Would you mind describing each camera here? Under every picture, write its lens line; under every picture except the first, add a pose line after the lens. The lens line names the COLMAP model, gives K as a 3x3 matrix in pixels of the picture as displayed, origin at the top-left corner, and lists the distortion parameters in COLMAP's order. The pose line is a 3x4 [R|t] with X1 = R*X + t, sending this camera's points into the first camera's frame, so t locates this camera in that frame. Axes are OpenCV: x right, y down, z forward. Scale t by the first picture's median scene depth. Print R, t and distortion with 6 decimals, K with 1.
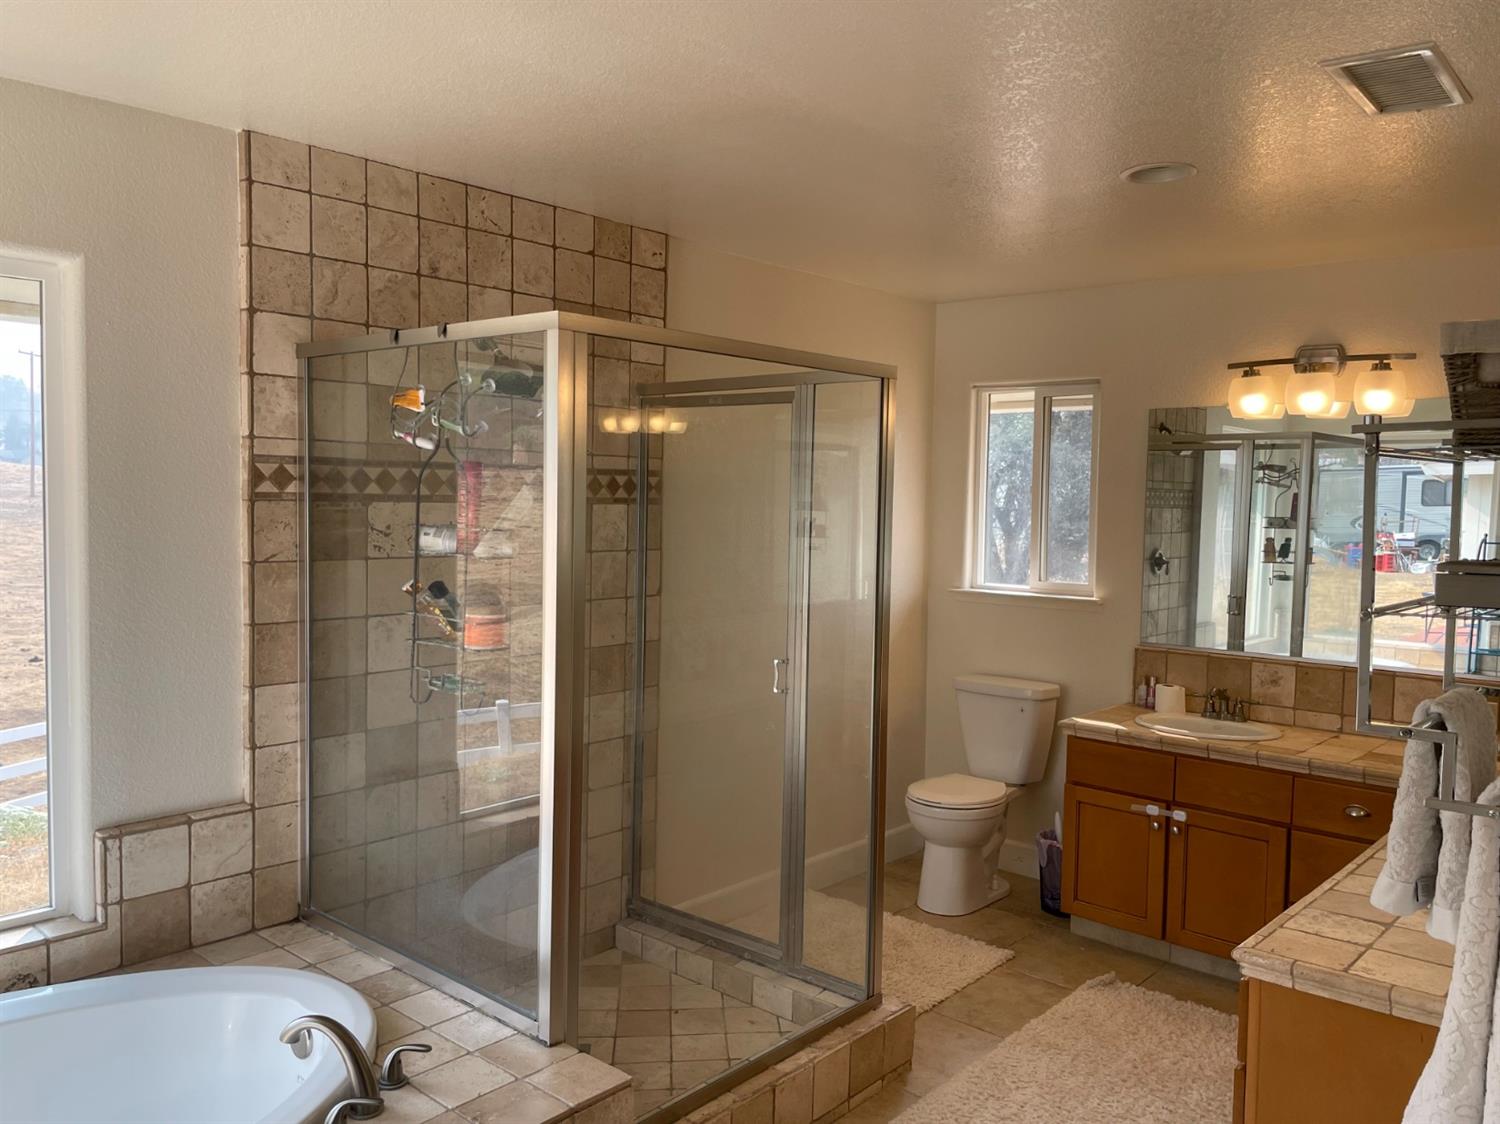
lens RADIAL K [[1165.2, 0, 746.5], [0, 1165.2, 567.1], [0, 0, 1]] dist [0.081874, -0.114110]
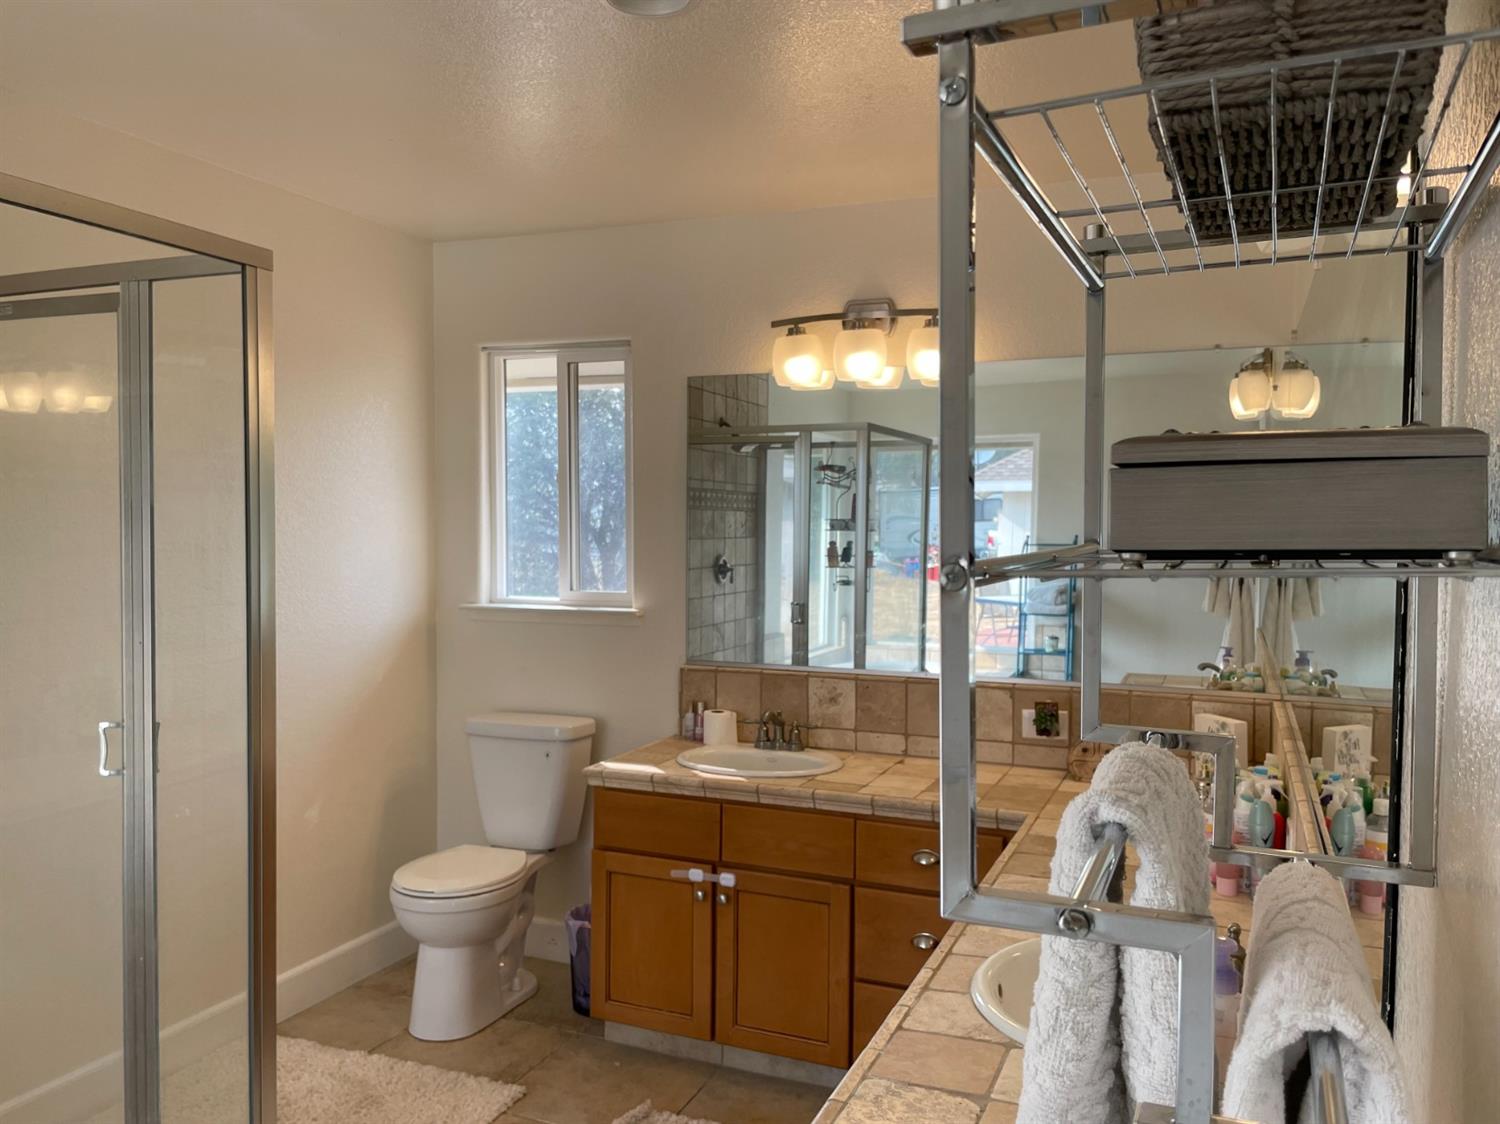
lens RADIAL K [[1151.9, 0, 763.5], [0, 1151.9, 563.0], [0, 0, 1]] dist [0.131120, -0.204844]
pose [[0.939748, -0.020769, 0.341238, 0.112392], [0.029048, 0.999394, -0.019168, 0.012888], [-0.340633, 0.027926, 0.939782, 0.221592]]
